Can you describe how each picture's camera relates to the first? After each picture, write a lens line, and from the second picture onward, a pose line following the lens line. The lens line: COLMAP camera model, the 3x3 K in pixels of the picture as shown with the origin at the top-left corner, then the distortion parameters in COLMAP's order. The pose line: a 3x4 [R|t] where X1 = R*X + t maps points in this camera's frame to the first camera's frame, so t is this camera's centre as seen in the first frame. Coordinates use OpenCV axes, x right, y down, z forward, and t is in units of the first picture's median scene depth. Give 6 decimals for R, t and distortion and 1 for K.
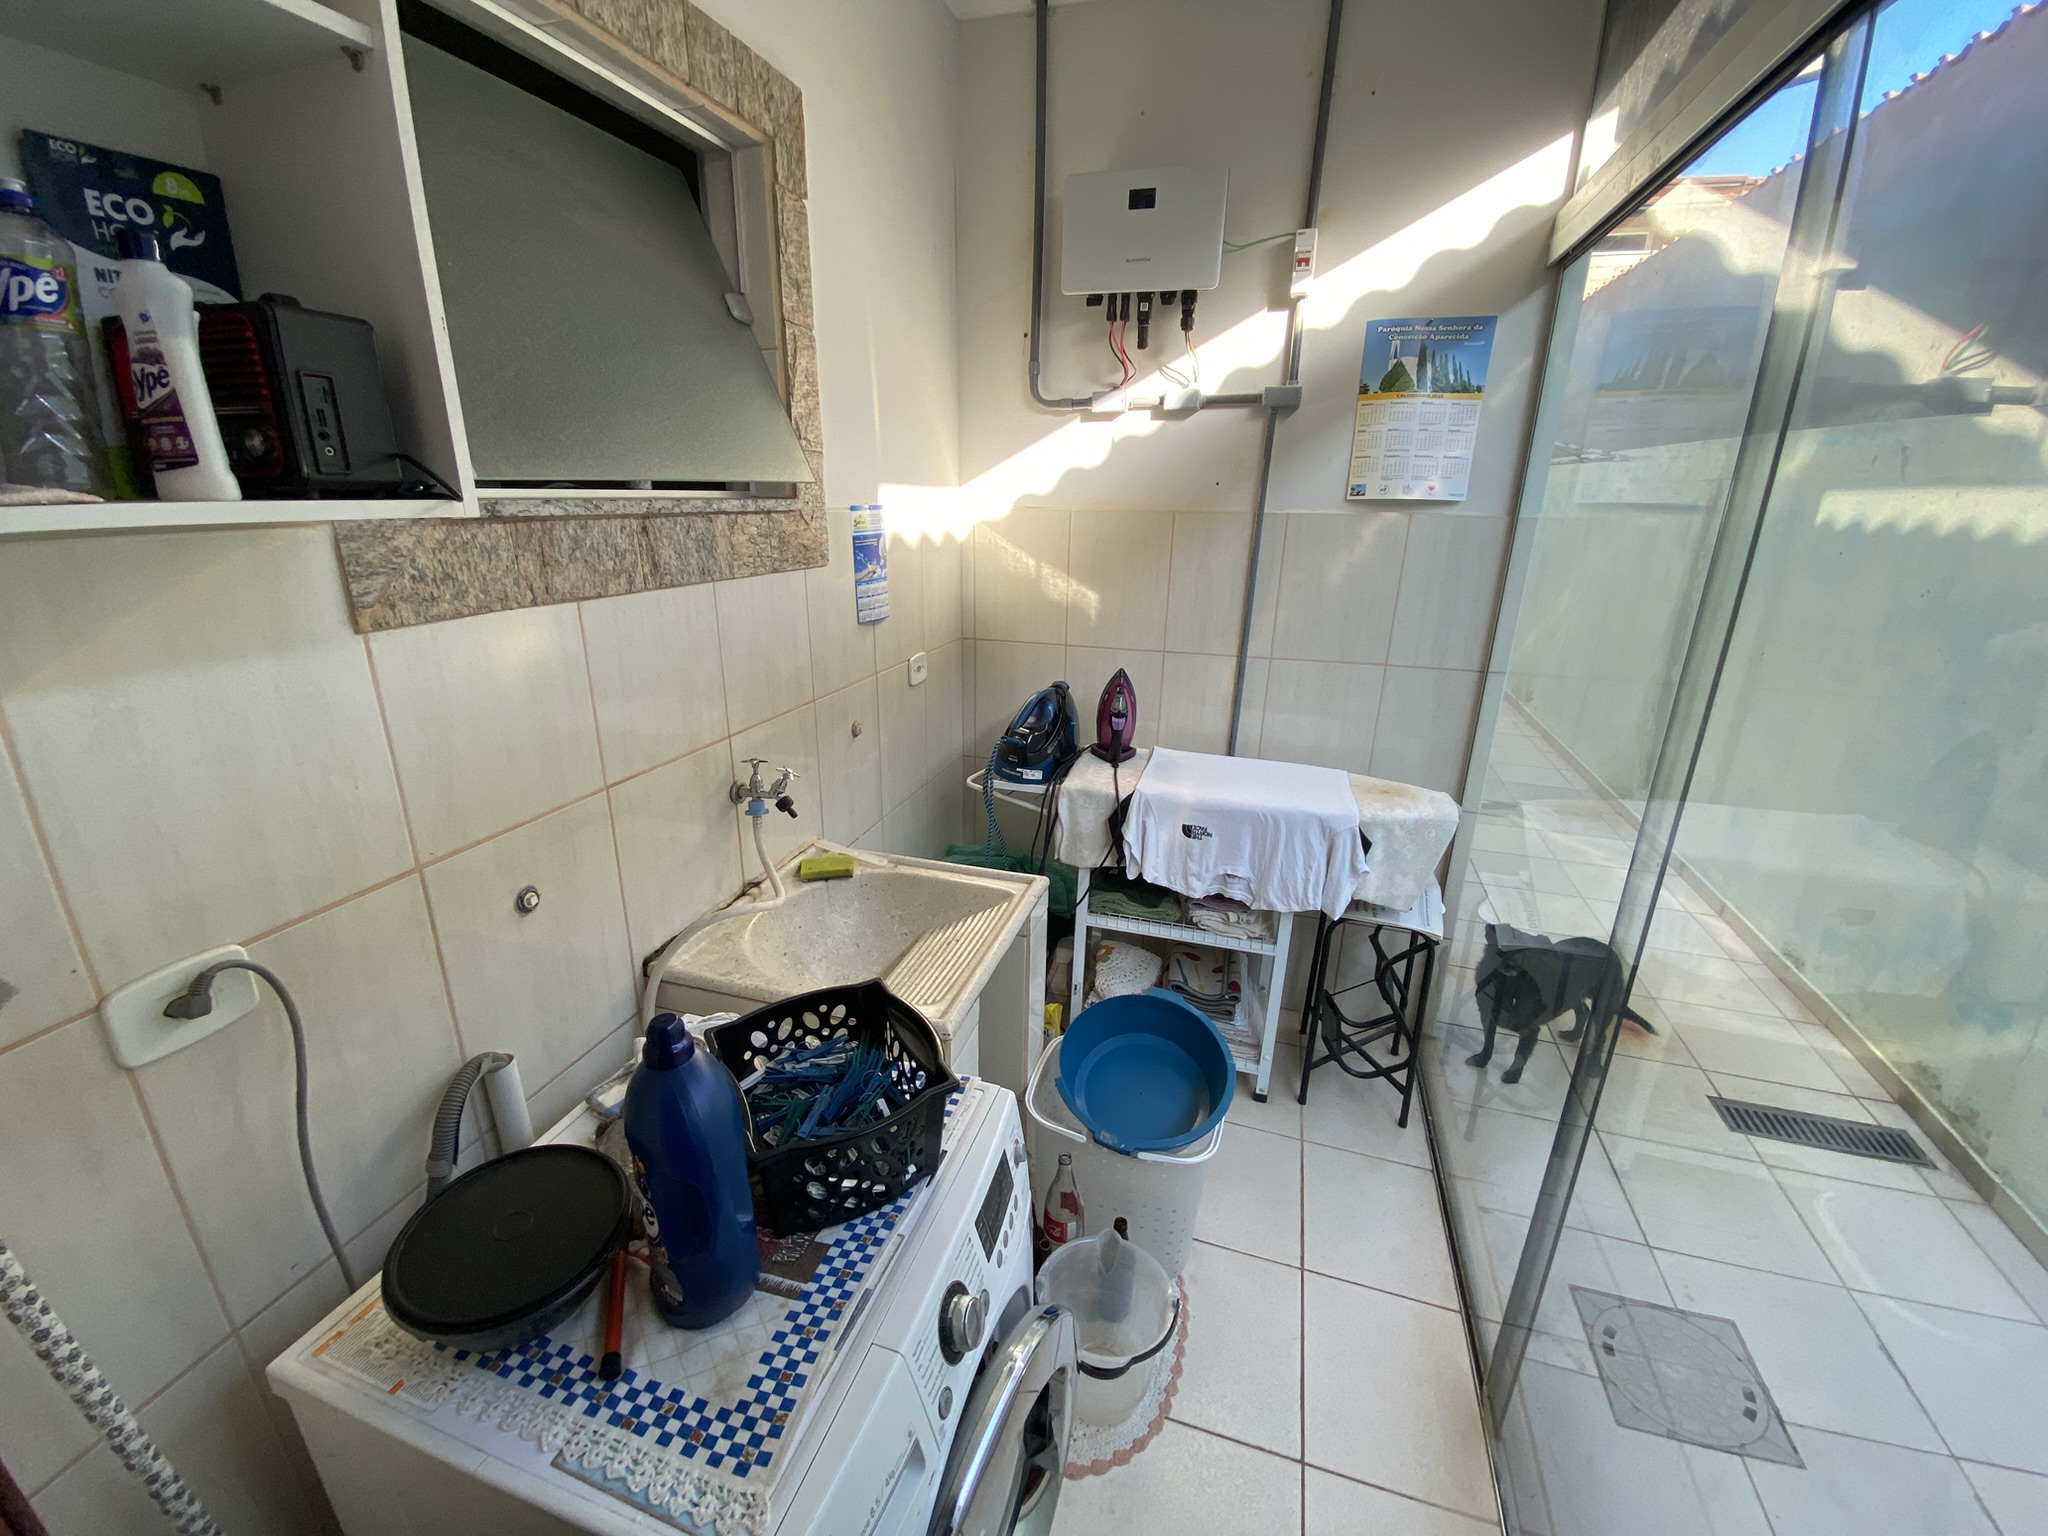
lens RADIAL K [[837.6, 0, 1018.6], [0, 837.6, 779.8], [0, 0, 1]] dist [0.000623, -0.000327]
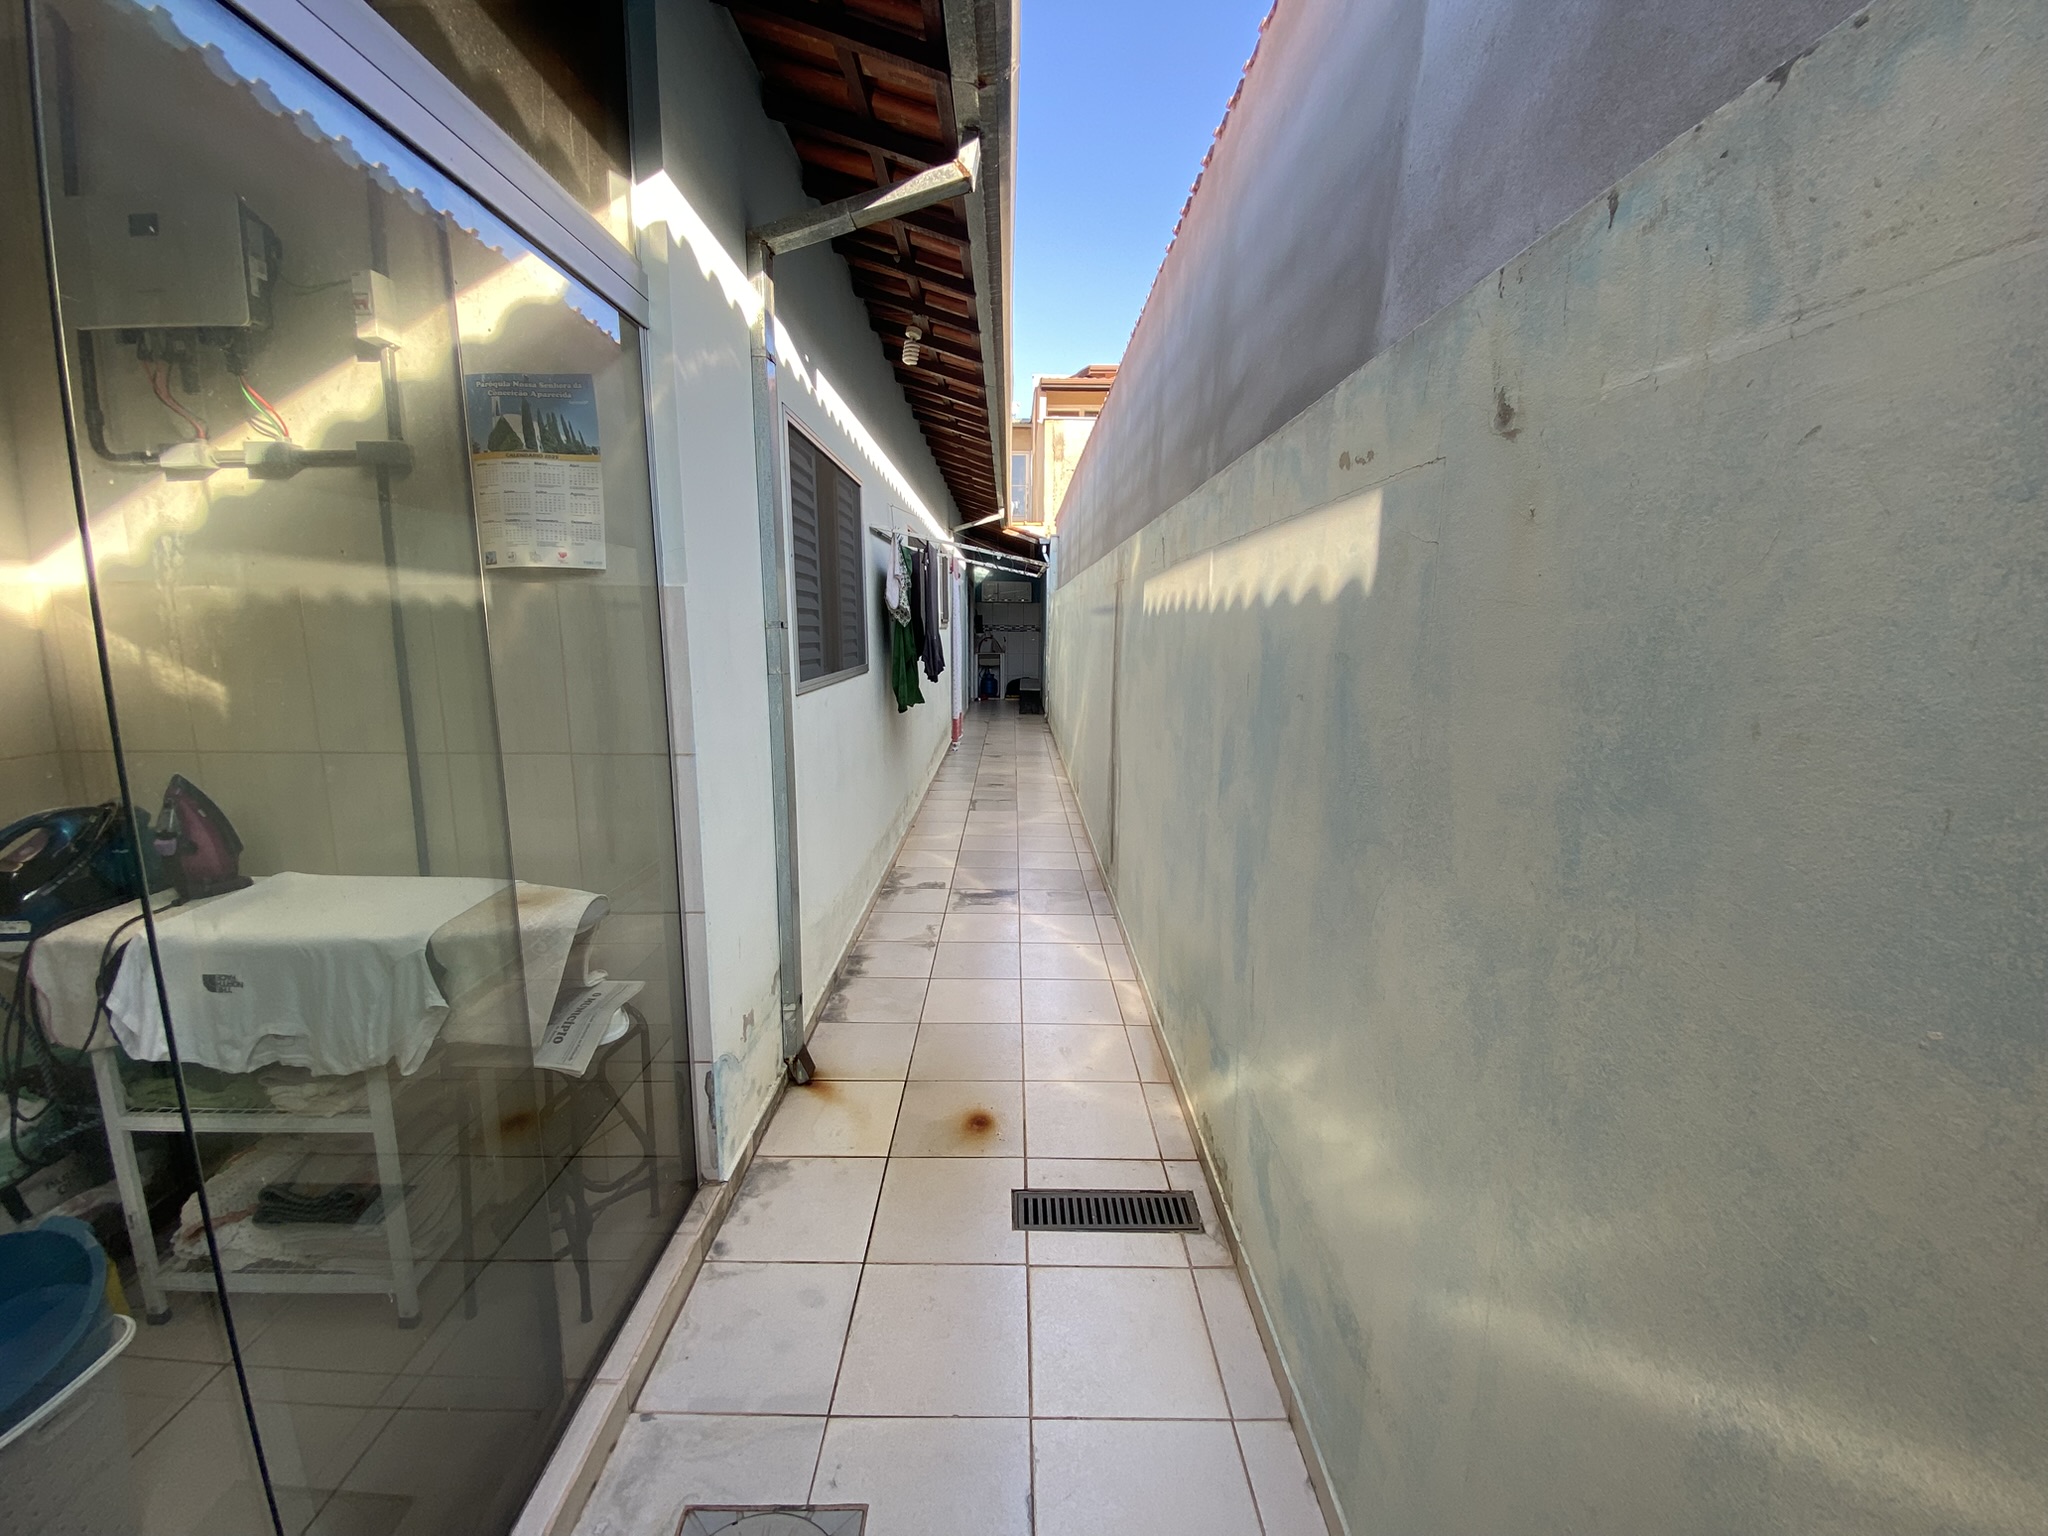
lens RADIAL K [[837.6, 0, 1016.3], [0, 837.6, 755.7], [0, 0, 1]] dist [0.000623, -0.000327]
pose [[0.951894, -0.054794, 0.301490, 0.647649], [0.102781, 0.983979, -0.145677, 0.042558], [-0.288677, 0.169656, 0.942275, 0.049279]]
